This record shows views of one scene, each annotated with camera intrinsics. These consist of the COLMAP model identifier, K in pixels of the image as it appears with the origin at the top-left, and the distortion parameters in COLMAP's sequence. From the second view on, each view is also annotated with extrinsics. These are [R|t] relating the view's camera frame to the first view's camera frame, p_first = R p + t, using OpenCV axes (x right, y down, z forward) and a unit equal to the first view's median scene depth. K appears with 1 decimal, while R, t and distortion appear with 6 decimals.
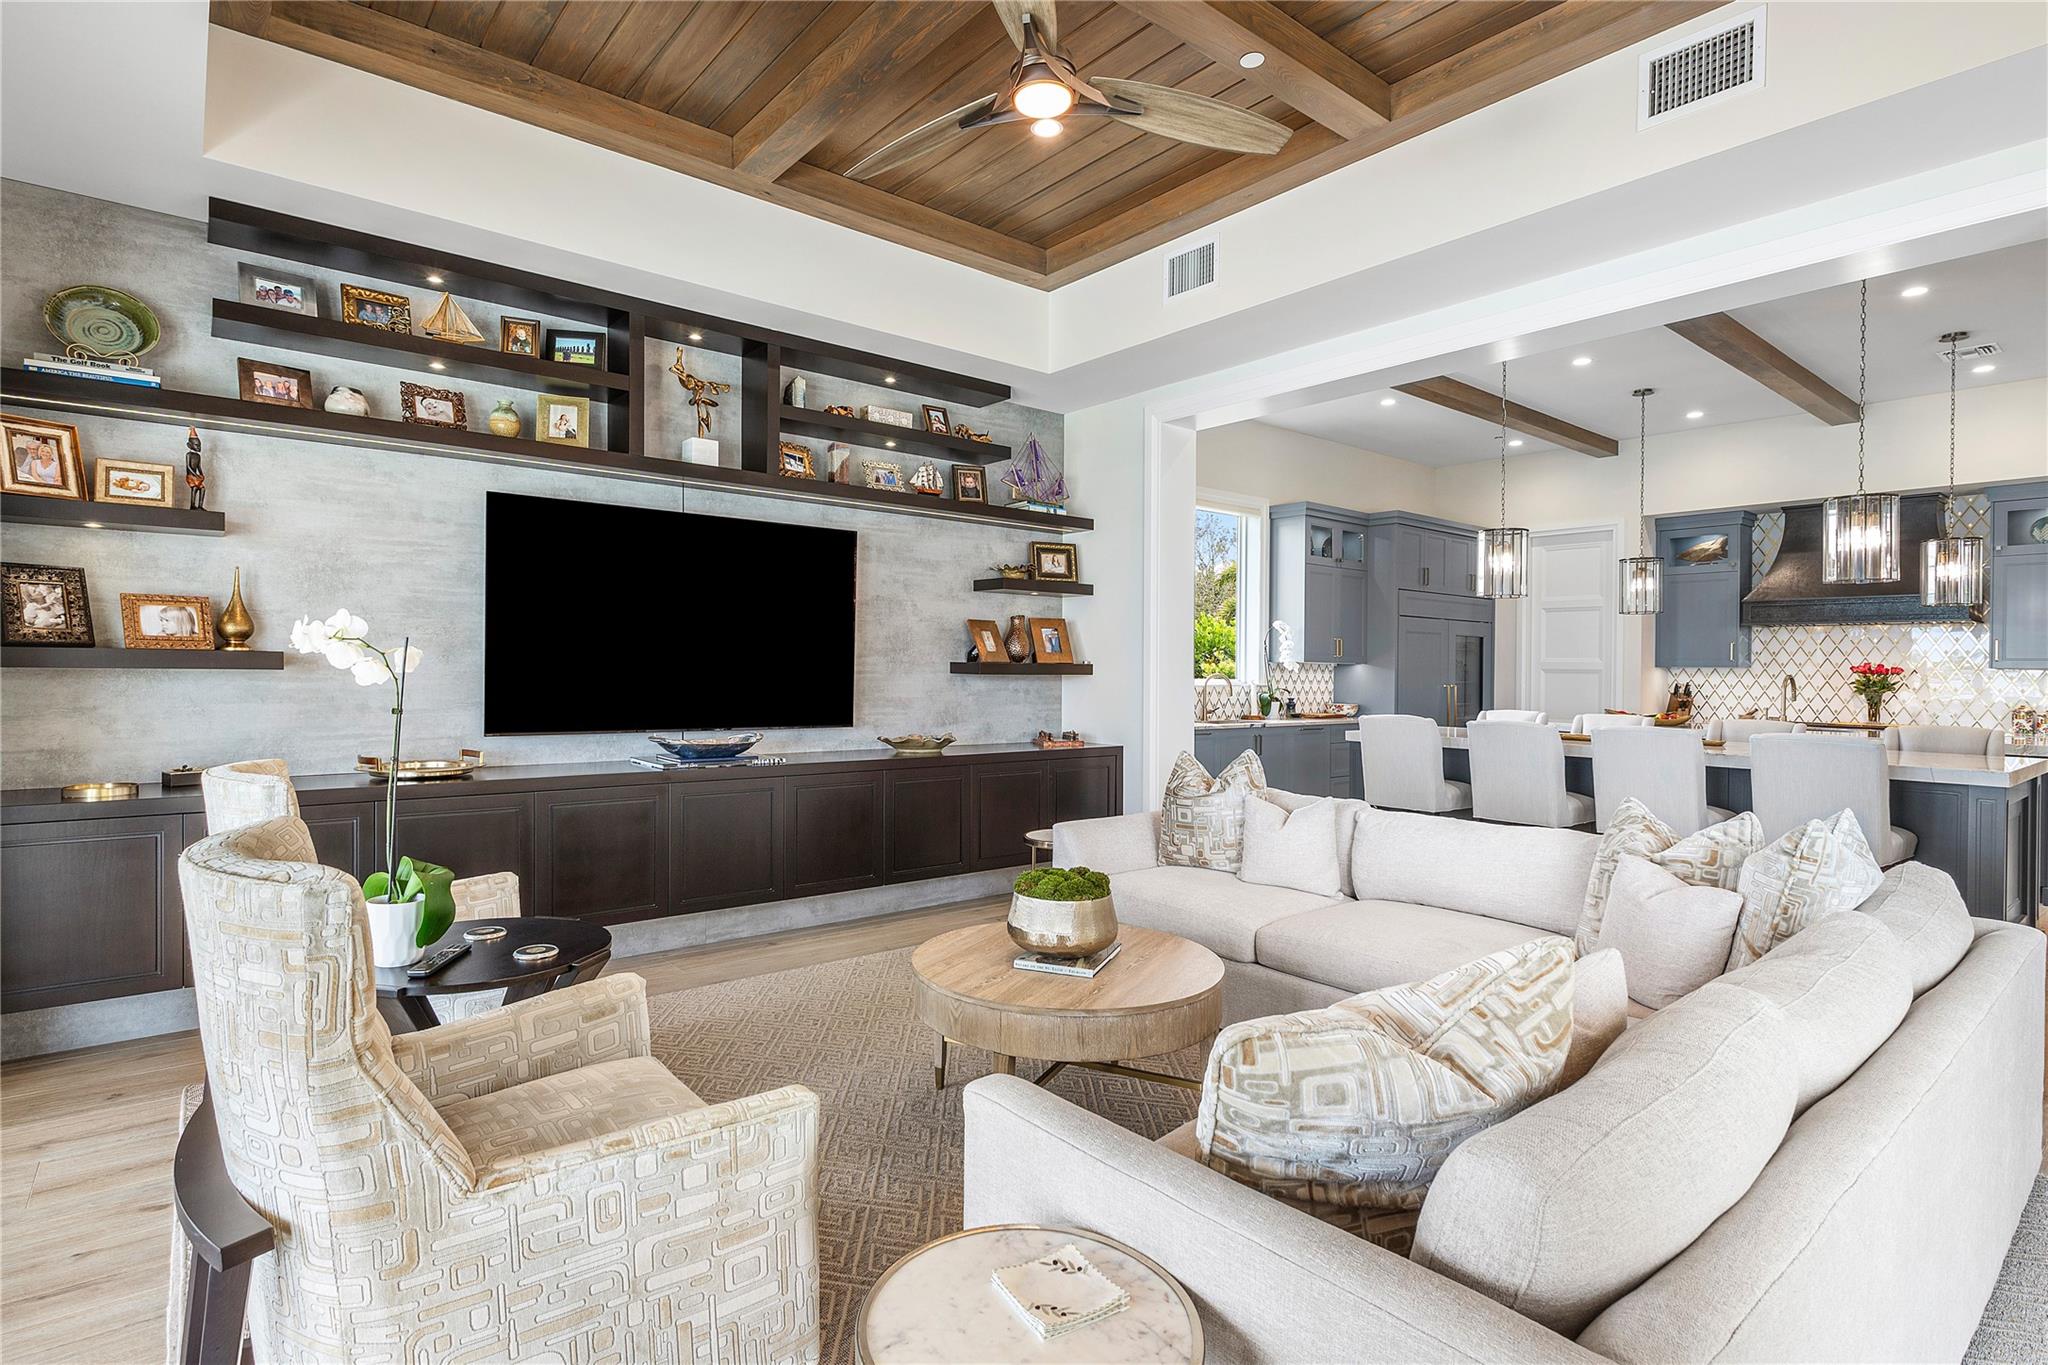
lens RADIAL K [[1020.0, 0, 1017.7], [0, 1020.0, 672.4], [0, 0, 1]] dist [0.001138, -0.013637]
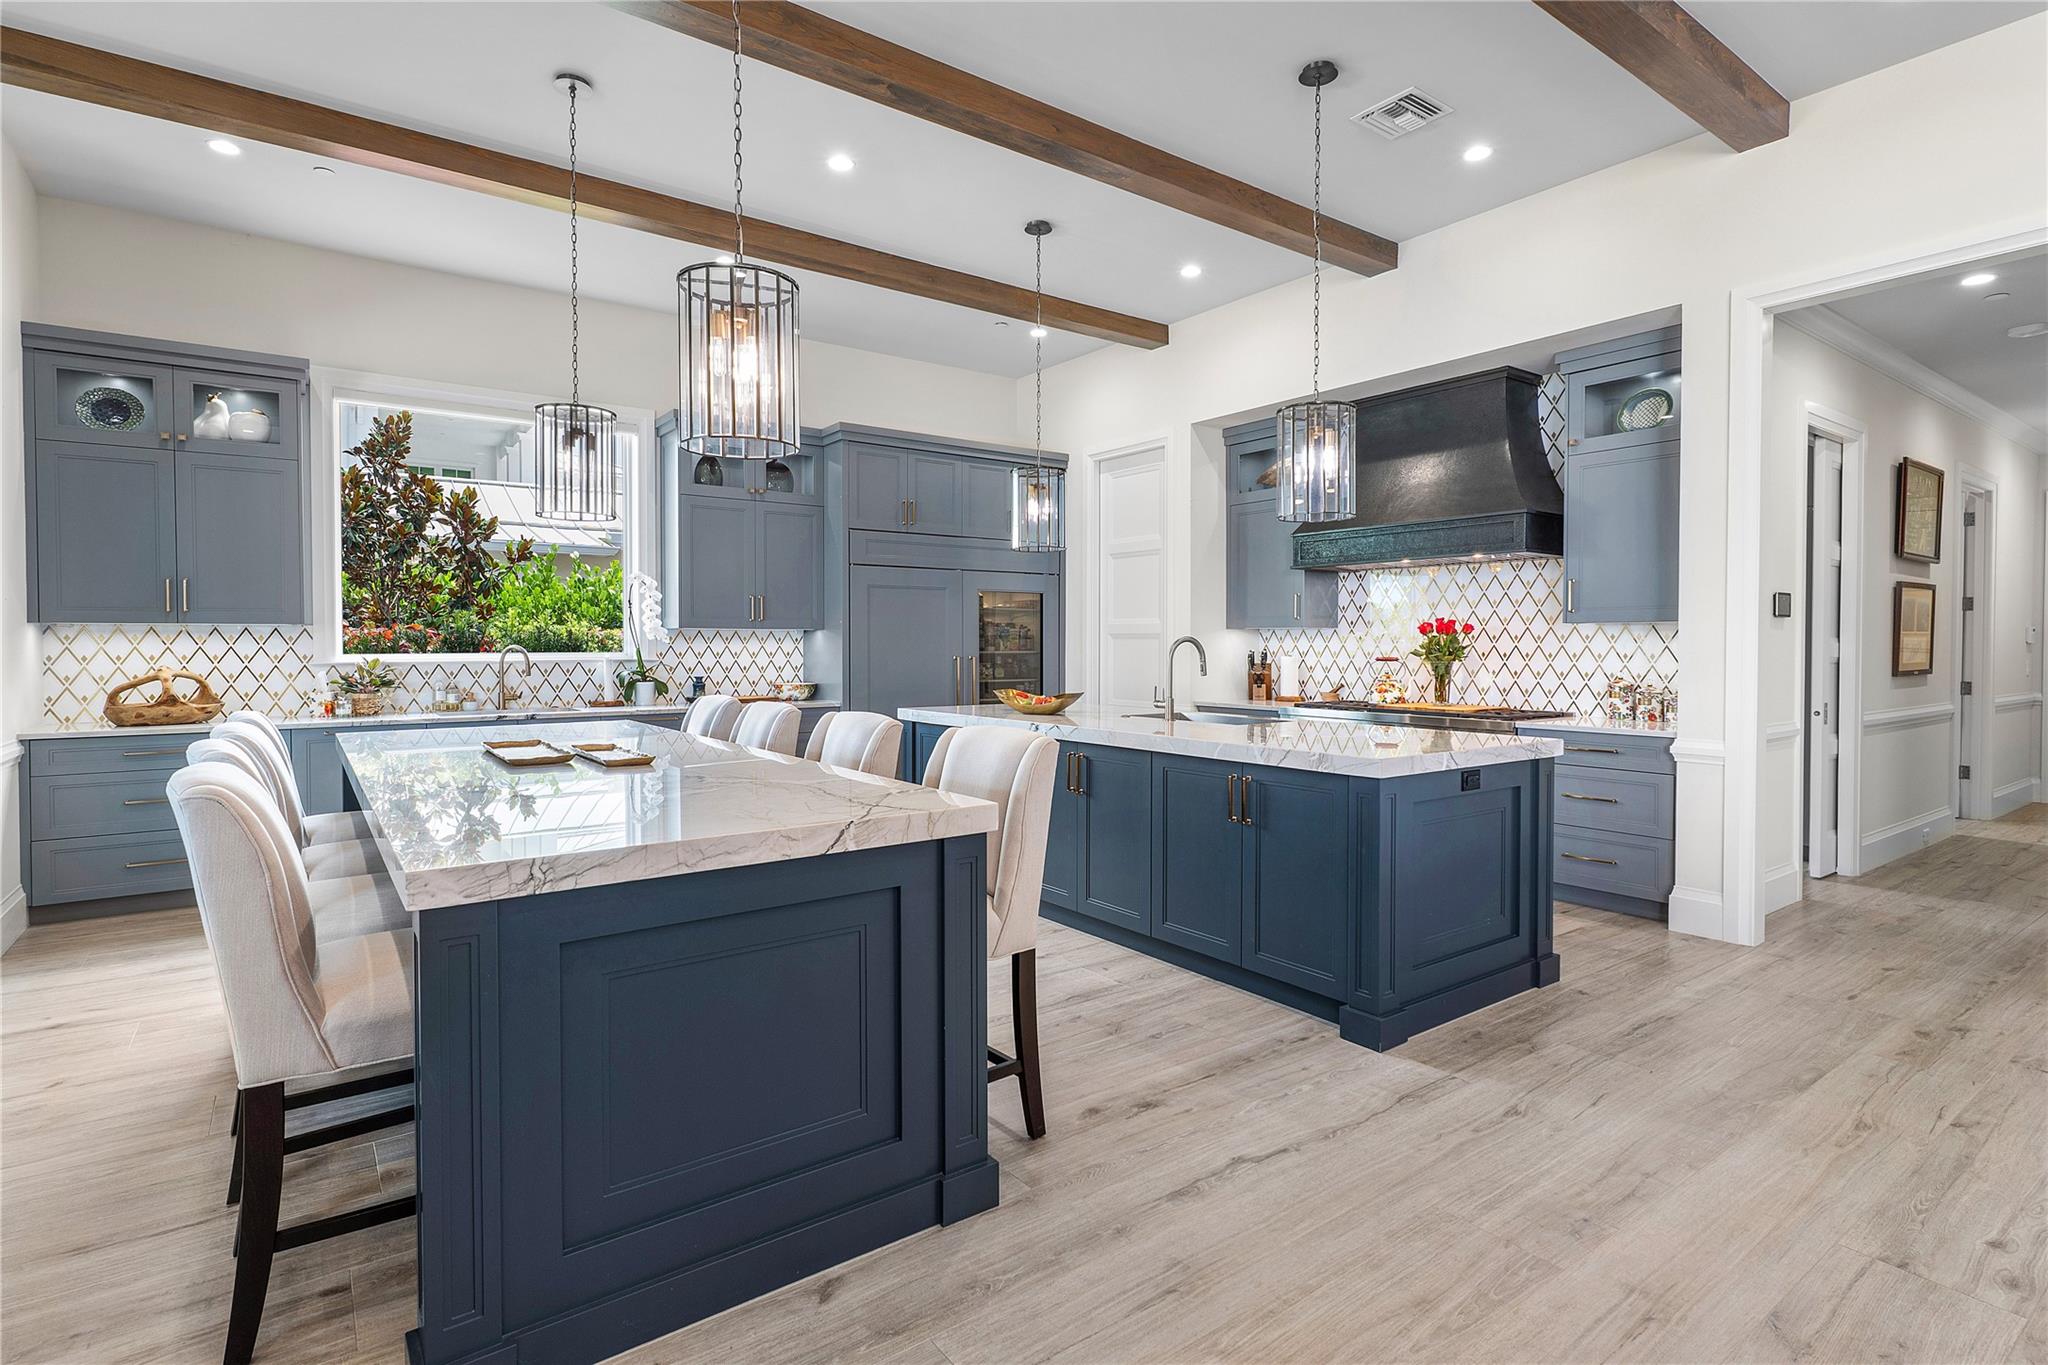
lens RADIAL K [[1013.4, 0, 1056.0], [0, 1013.4, 660.0], [0, 0, 1]] dist [0.002733, 0.000201]
pose [[0.999216, -0.011726, -0.037805, 0.603949], [0.012258, 0.999829, 0.013870, 0.006509], [0.037636, -0.014322, 0.999189, 0.287224]]
